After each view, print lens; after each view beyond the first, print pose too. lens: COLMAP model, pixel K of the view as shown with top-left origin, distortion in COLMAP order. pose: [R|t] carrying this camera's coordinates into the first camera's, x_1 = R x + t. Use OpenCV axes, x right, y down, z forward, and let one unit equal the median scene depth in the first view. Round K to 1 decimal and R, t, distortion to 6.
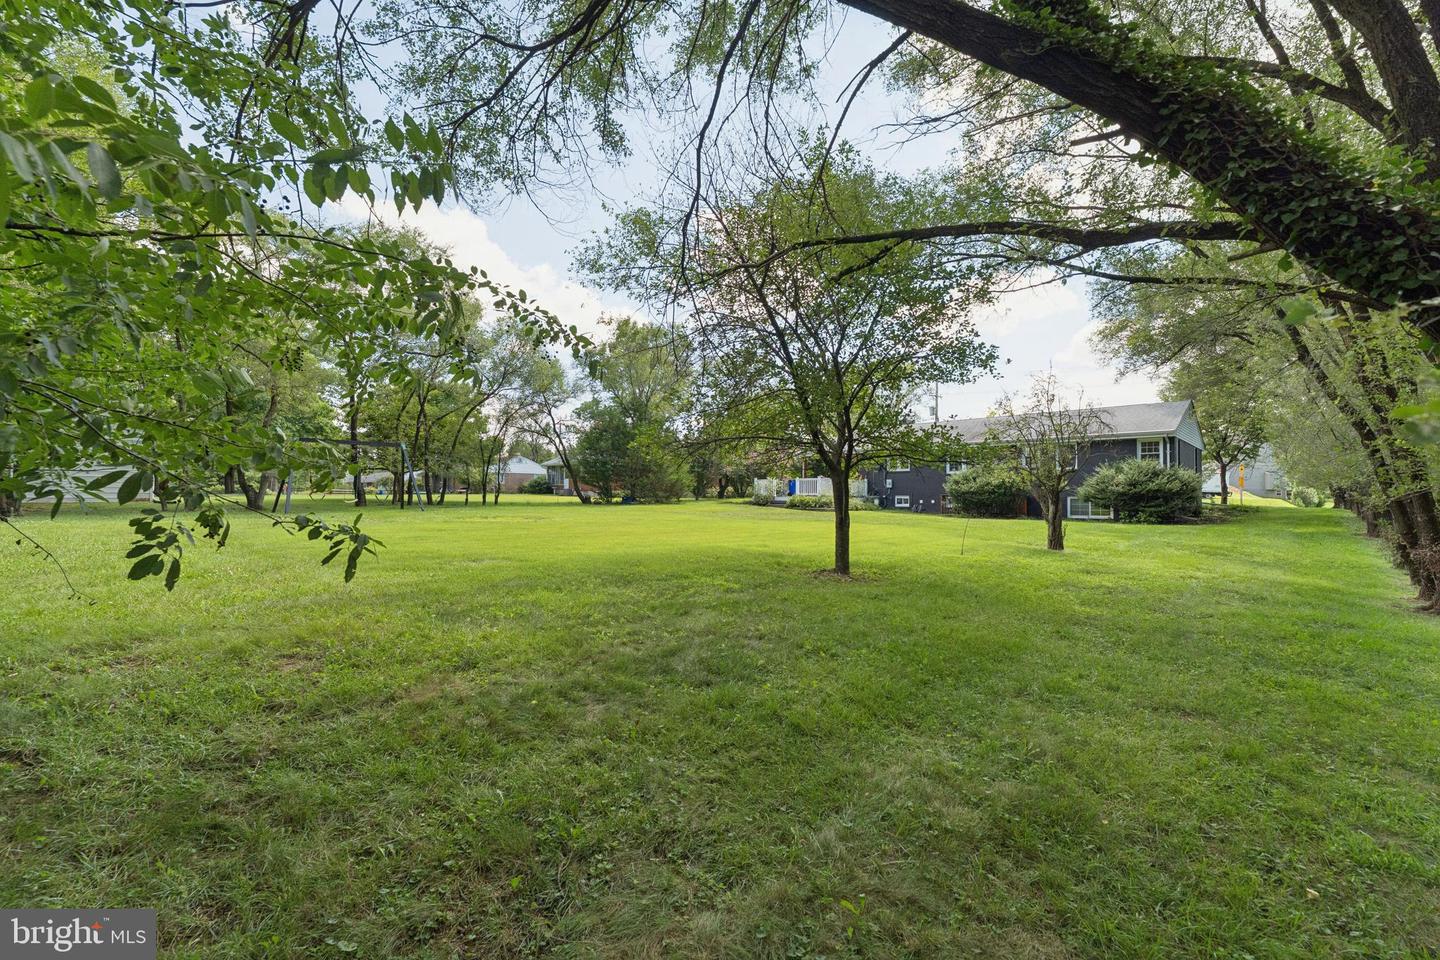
lens RADIAL K [[618.8, 0, 714.3], [0, 618.8, 471.6], [0, 0, 1]] dist [0.000489, -0.000047]
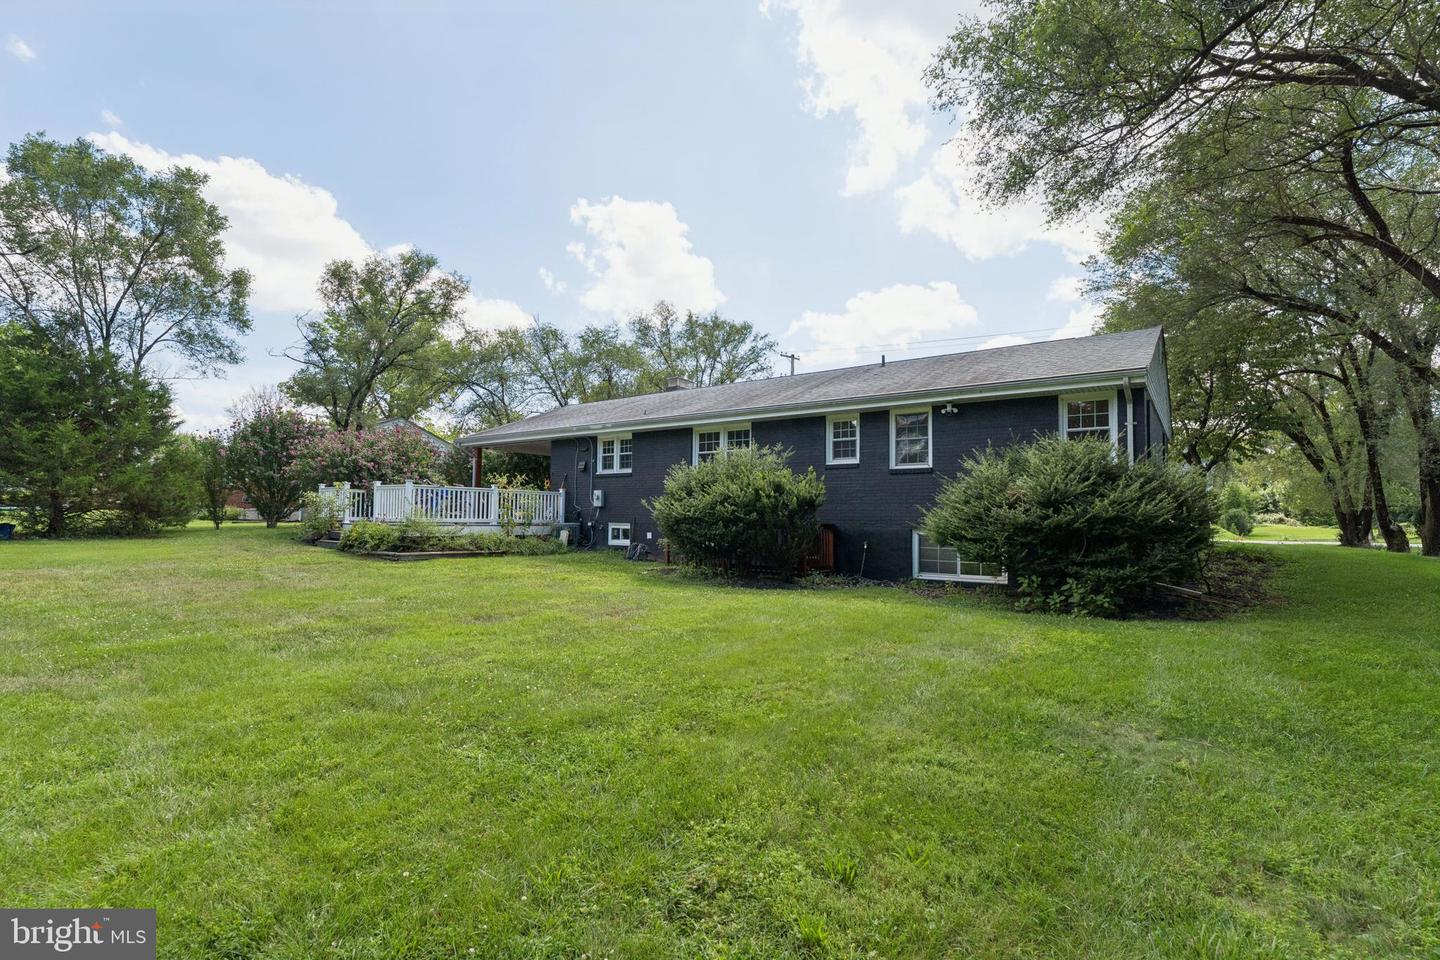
lens RADIAL K [[658.9, 0, 720.4], [0, 658.9, 487.1], [0, 0, 1]] dist [-0.005233, -0.000446]
pose [[0.989467, 0.012099, 0.144249, 0.390340], [-0.011714, 0.999925, -0.003519, 0.014005], [-0.144281, 0.001792, 0.989535, 0.589218]]
